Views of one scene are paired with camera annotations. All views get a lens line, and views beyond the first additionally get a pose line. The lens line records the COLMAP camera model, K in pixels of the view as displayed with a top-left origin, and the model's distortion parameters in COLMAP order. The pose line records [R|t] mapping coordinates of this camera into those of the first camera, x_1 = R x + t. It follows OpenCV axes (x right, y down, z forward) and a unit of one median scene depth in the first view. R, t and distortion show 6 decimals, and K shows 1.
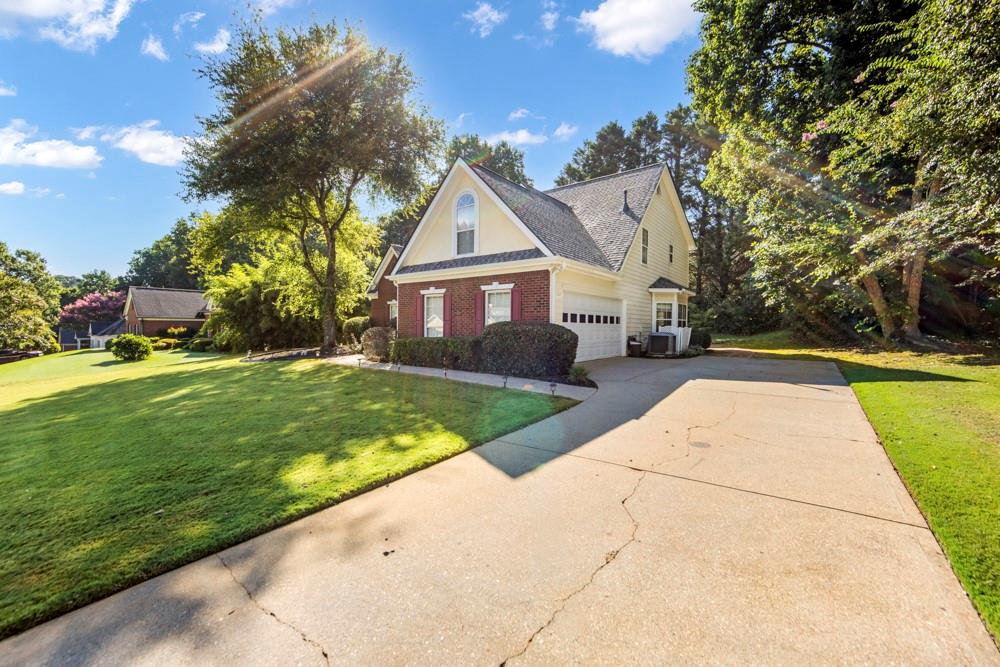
lens RADIAL K [[397.9, 0, 498.1], [0, 397.9, 327.4], [0, 0, 1]] dist [0.000281, 0.000346]
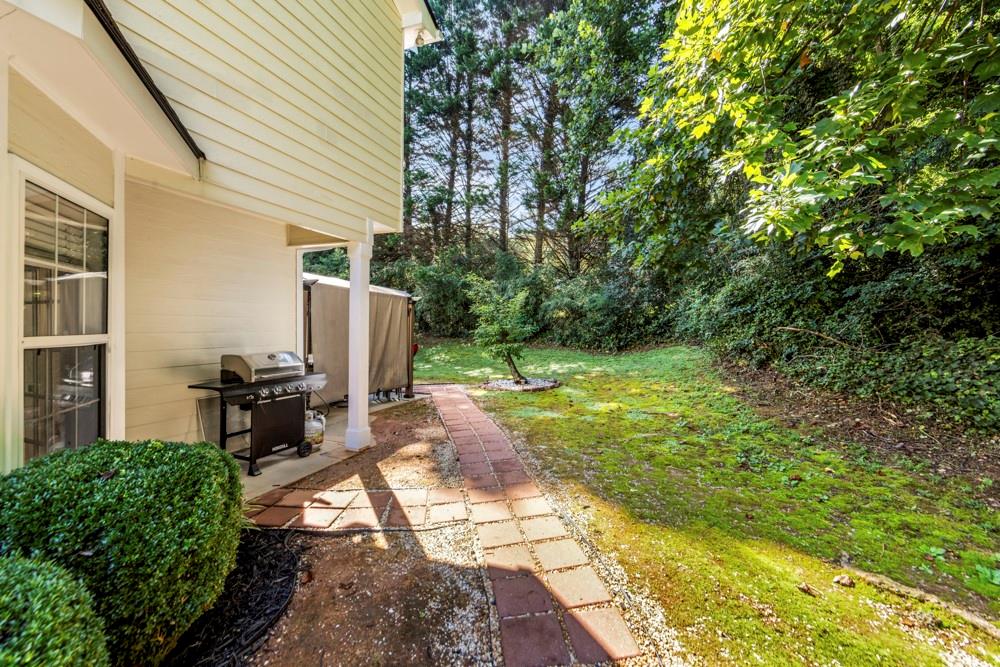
lens RADIAL K [[397.9, 0, 498.1], [0, 397.9, 327.4], [0, 0, 1]] dist [0.000281, 0.000346]
pose [[0.955055, -0.000071, 0.296428, 0.355754], [0.001555, 0.999987, -0.004771, -0.009169], [-0.296424, 0.005017, 0.955043, 0.585921]]
